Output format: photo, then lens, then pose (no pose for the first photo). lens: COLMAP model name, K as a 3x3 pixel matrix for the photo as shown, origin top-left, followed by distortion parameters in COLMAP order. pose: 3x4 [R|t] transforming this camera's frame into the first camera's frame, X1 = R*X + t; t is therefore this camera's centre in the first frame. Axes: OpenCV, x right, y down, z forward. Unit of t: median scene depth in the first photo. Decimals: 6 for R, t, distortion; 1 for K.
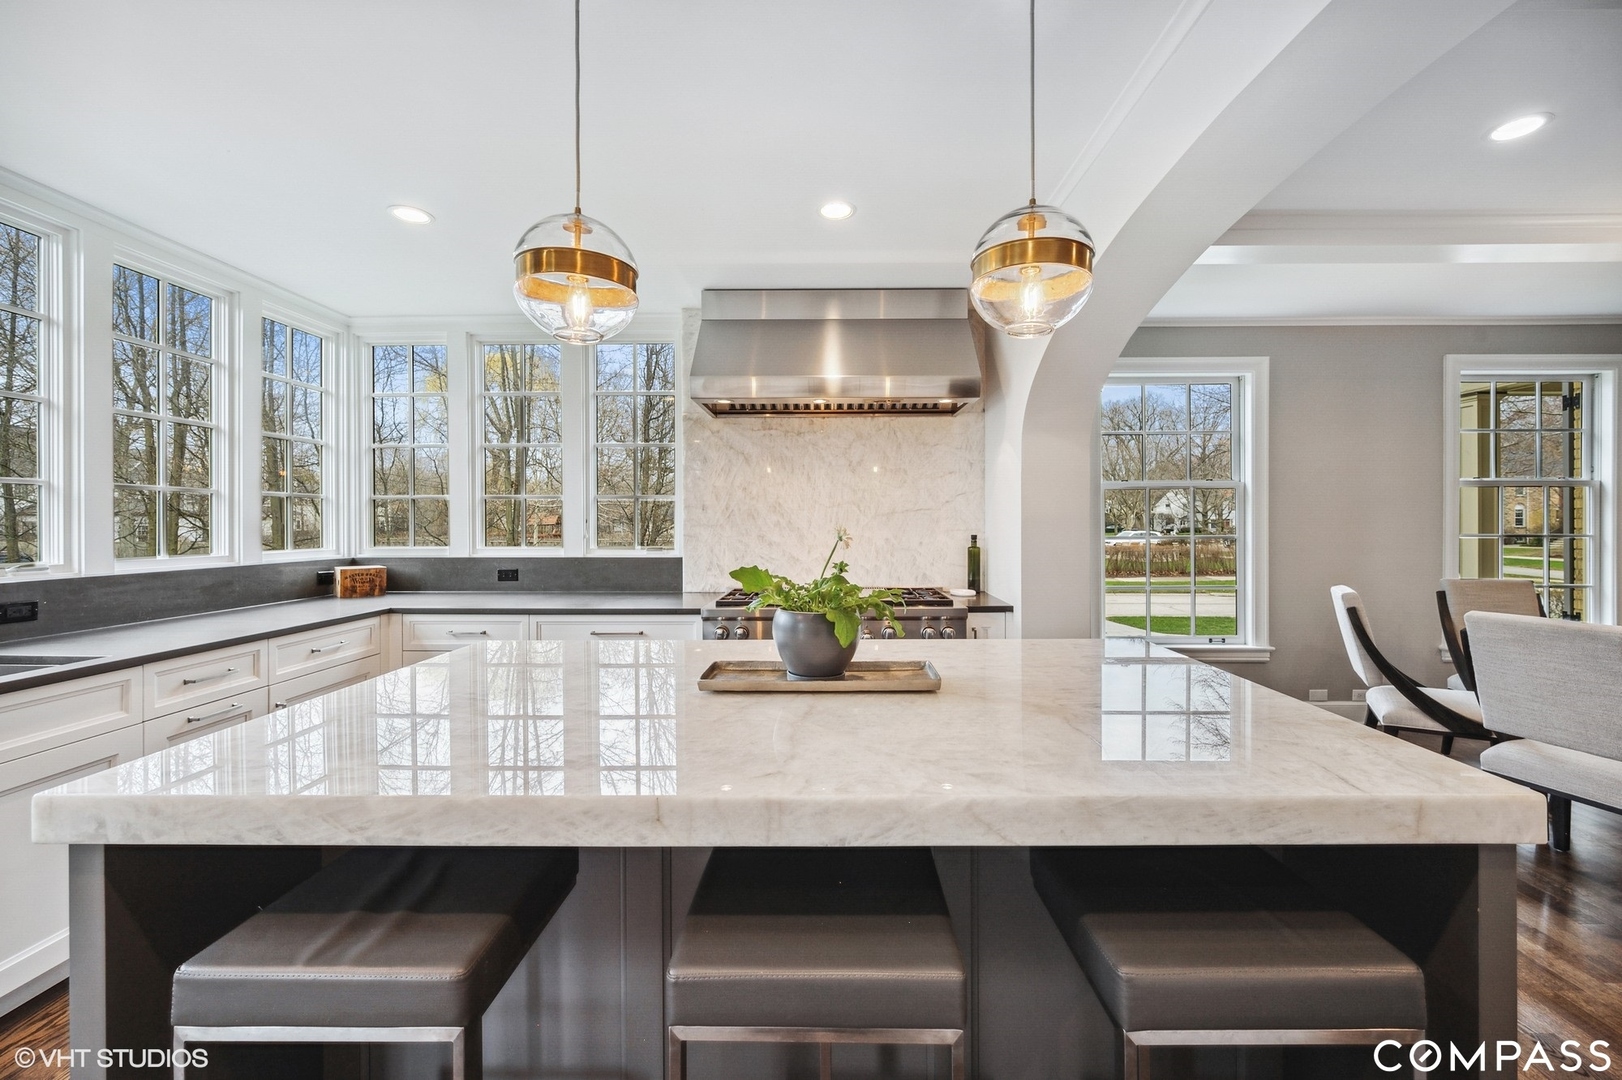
lens RADIAL K [[651.1, 0, 812.2], [0, 651.1, 534.7], [0, 0, 1]] dist [-0.006462, -0.000600]
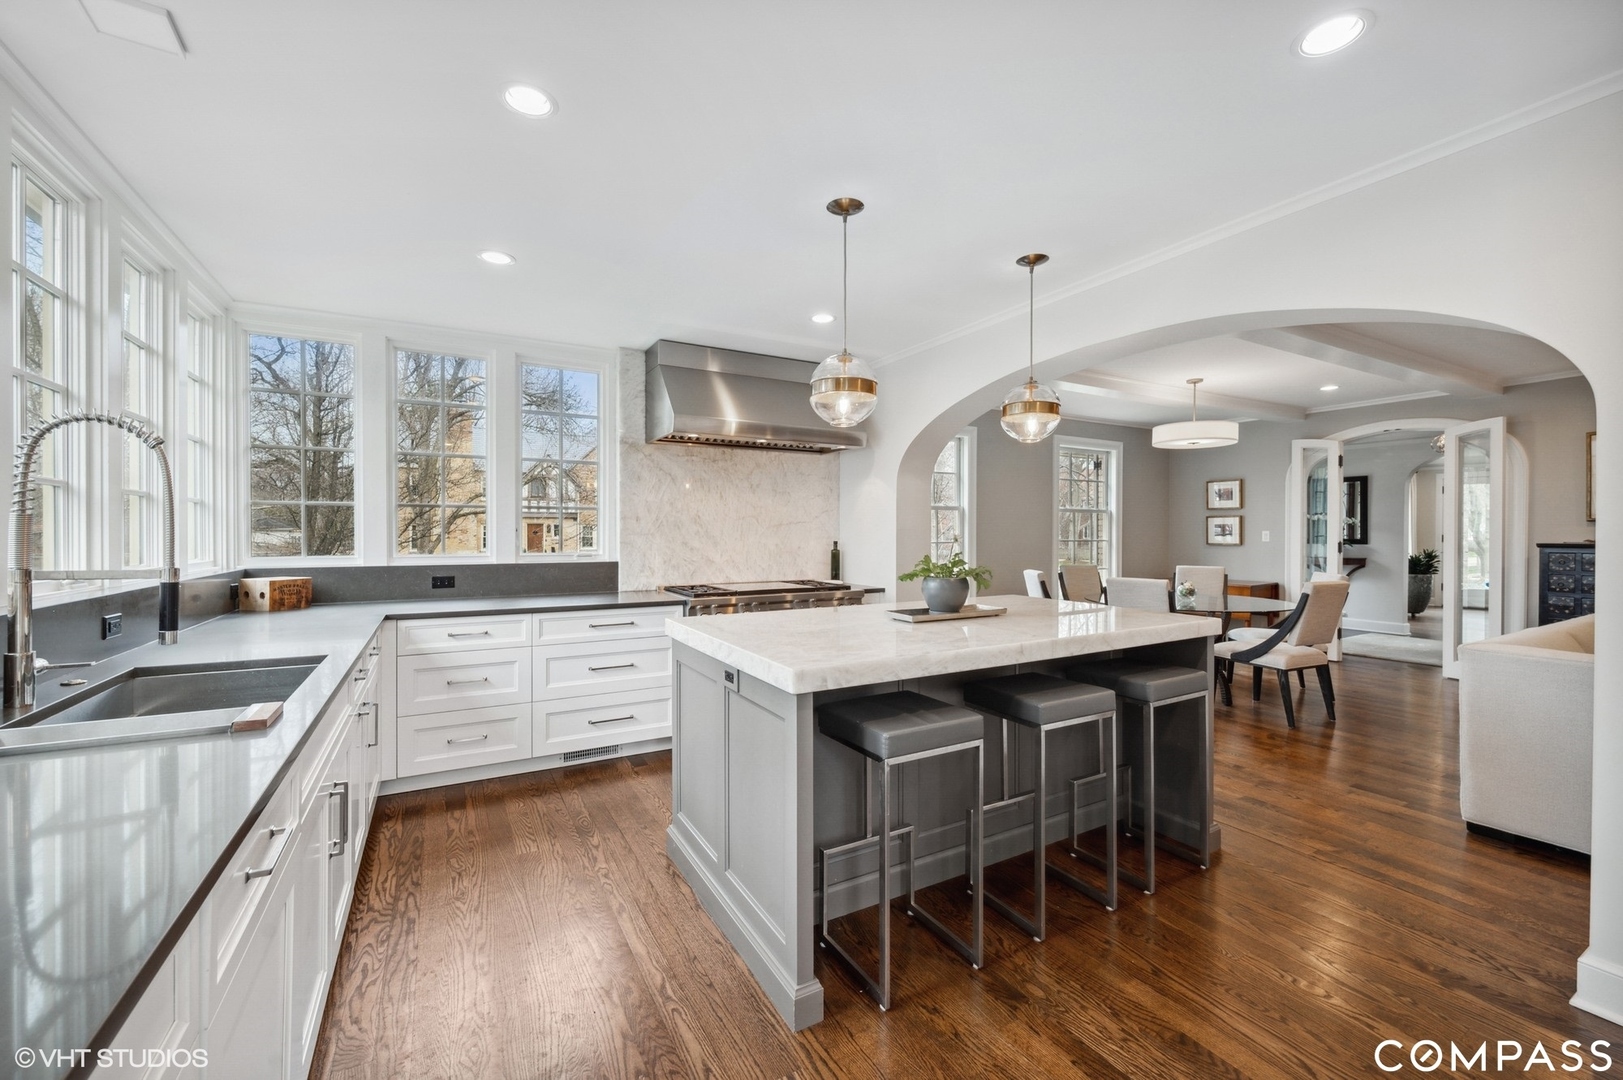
lens RADIAL K [[638.0, 0, 809.2], [0, 638.0, 539.4], [0, 0, 1]] dist [-0.000831, 0.000022]
pose [[0.867879, -0.001702, 0.496773, -0.471939], [0.005274, 0.999969, -0.005788, 0.004279], [-0.496747, 0.007644, 0.867861, -0.157414]]
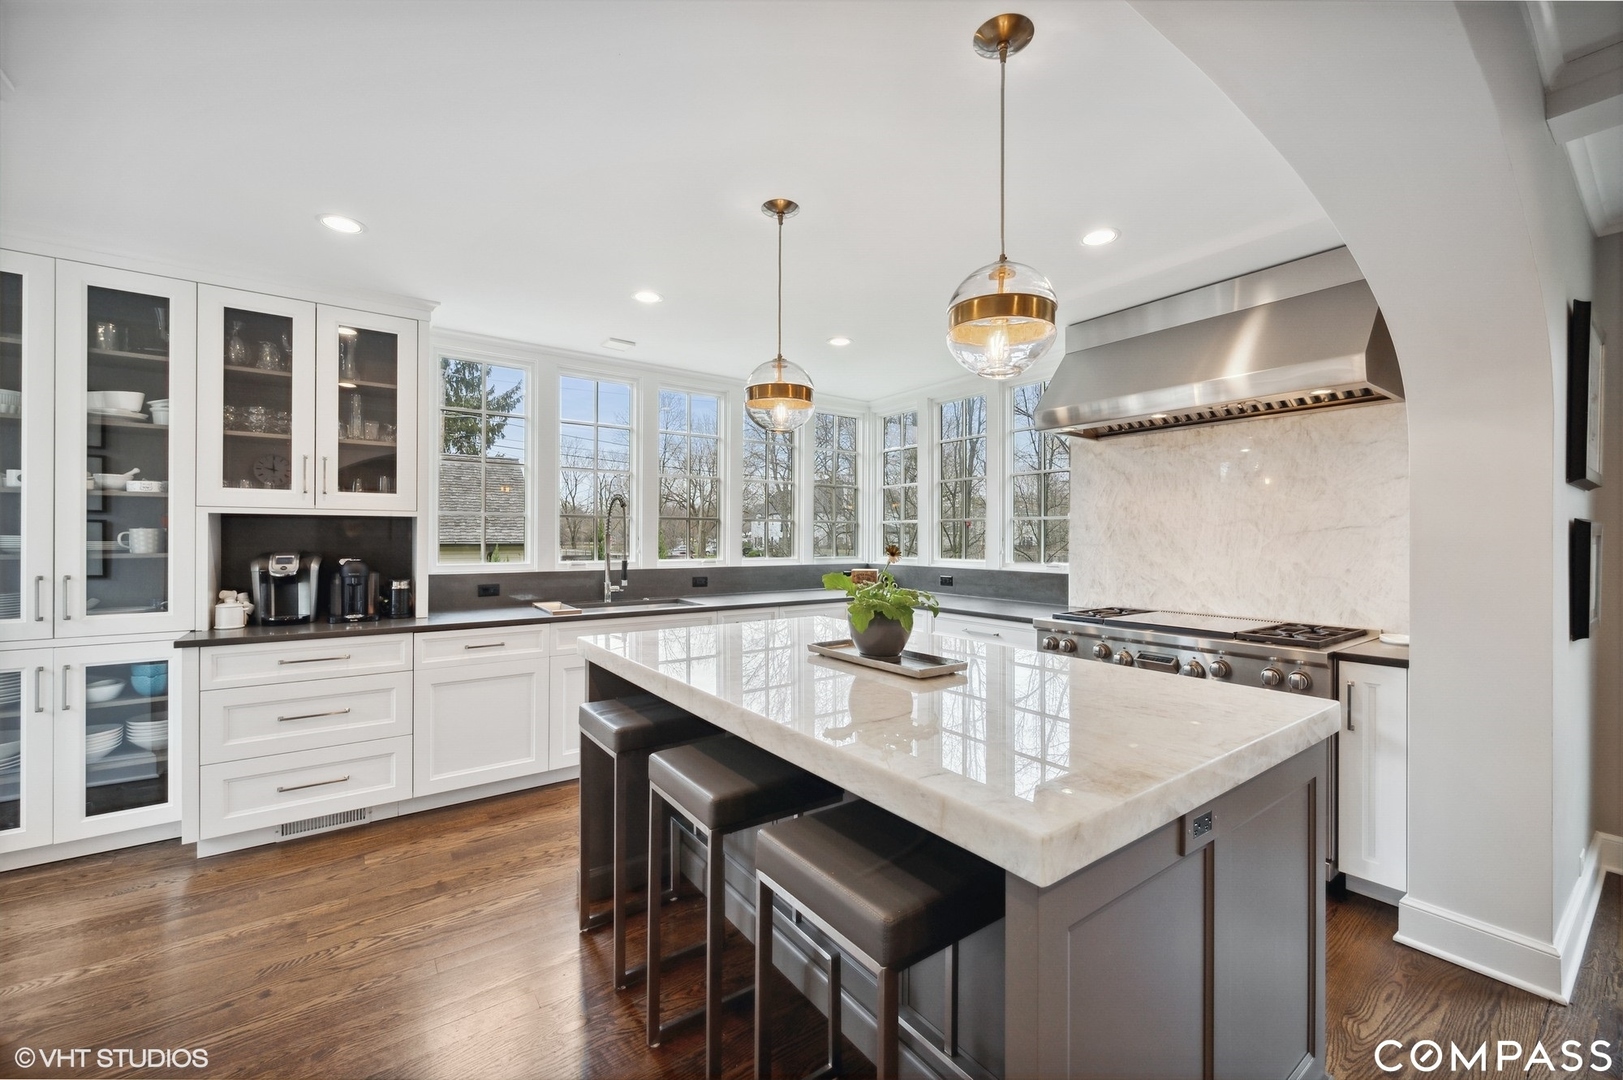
lens RADIAL K [[638.0, 0, 815.1], [0, 638.0, 537.1], [0, 0, 1]] dist [-0.000831, 0.000022]
pose [[0.600568, 0.001746, -0.799572, 0.394352], [-0.014263, 0.999862, -0.008530, -0.011109], [0.799446, 0.016527, 0.600510, 0.029136]]
